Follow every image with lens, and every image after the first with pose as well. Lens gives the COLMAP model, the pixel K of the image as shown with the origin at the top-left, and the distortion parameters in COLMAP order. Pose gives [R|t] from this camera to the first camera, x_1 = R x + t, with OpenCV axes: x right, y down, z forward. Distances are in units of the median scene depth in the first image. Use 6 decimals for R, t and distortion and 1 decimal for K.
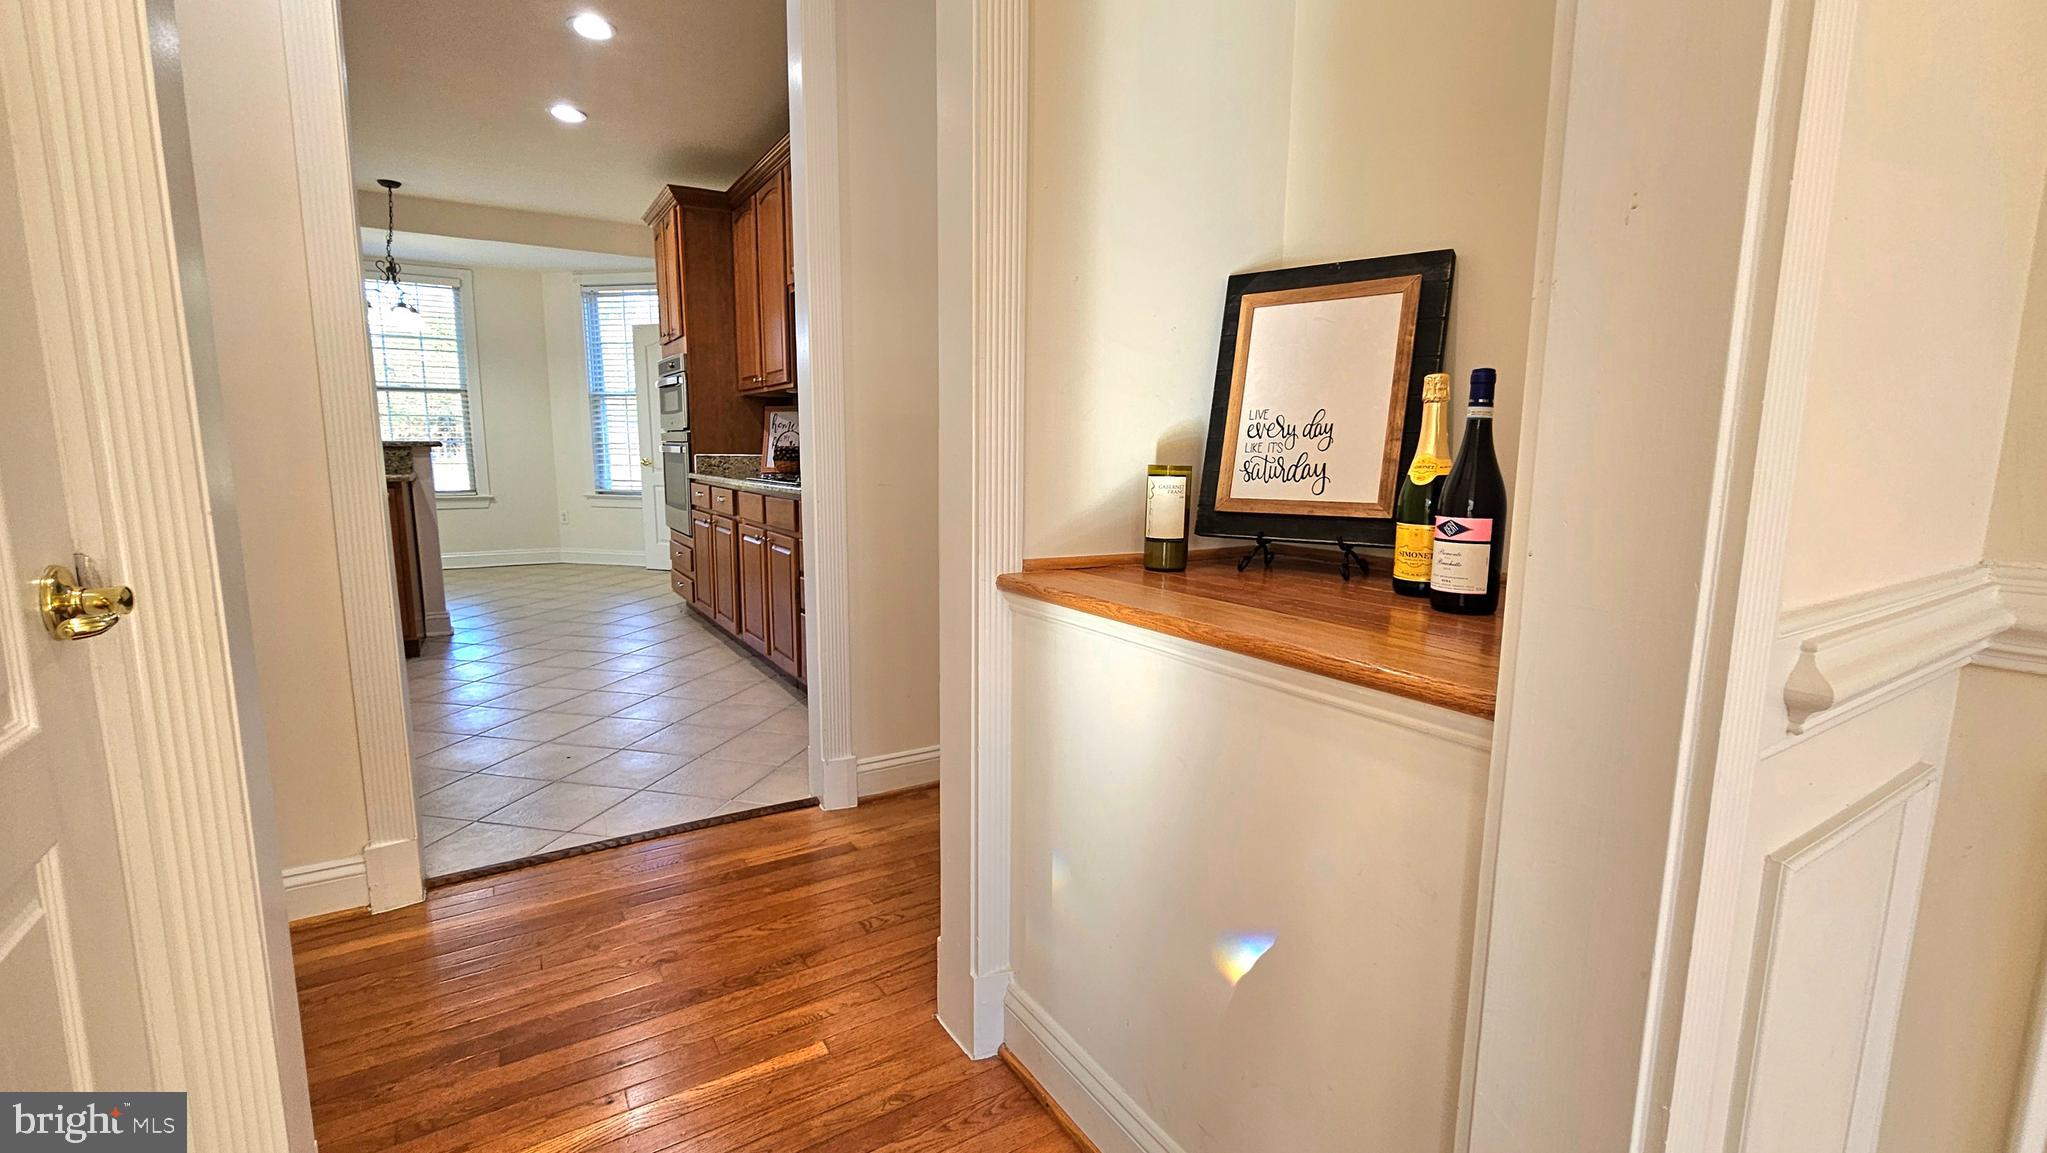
lens RADIAL K [[851.0, 0, 1027.1], [0, 851.0, 575.1], [0, 0, 1]] dist [-0.001484, 0.000464]
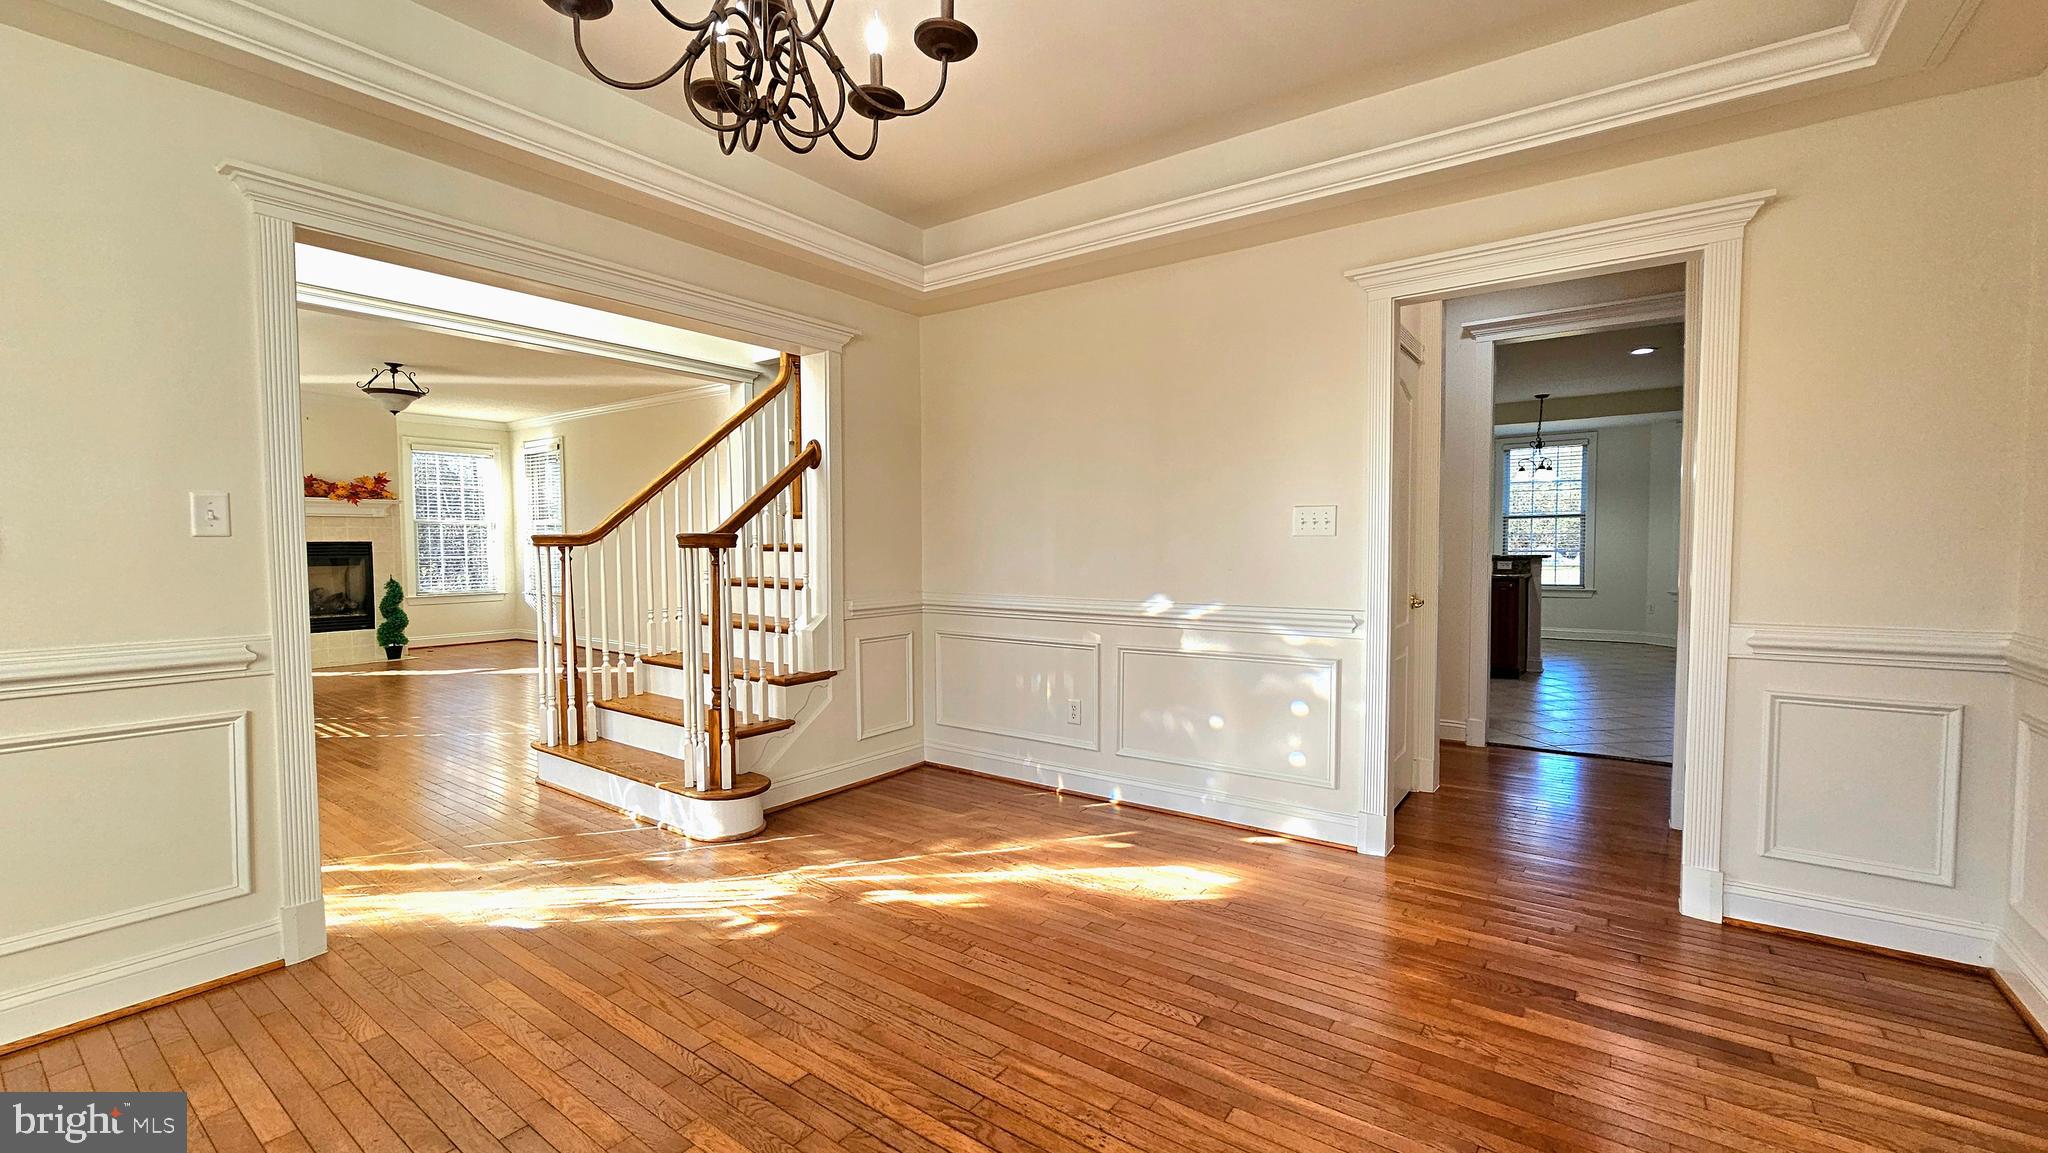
lens RADIAL K [[851.4, 0, 1027.6], [0, 851.4, 575.1], [0, 0, 1]] dist [-0.001484, 0.000464]
pose [[0.358952, 0.017544, -0.933191, 0.349731], [-0.121963, 0.992132, -0.028261, 0.036956], [0.925353, 0.123959, 0.358268, -0.371097]]
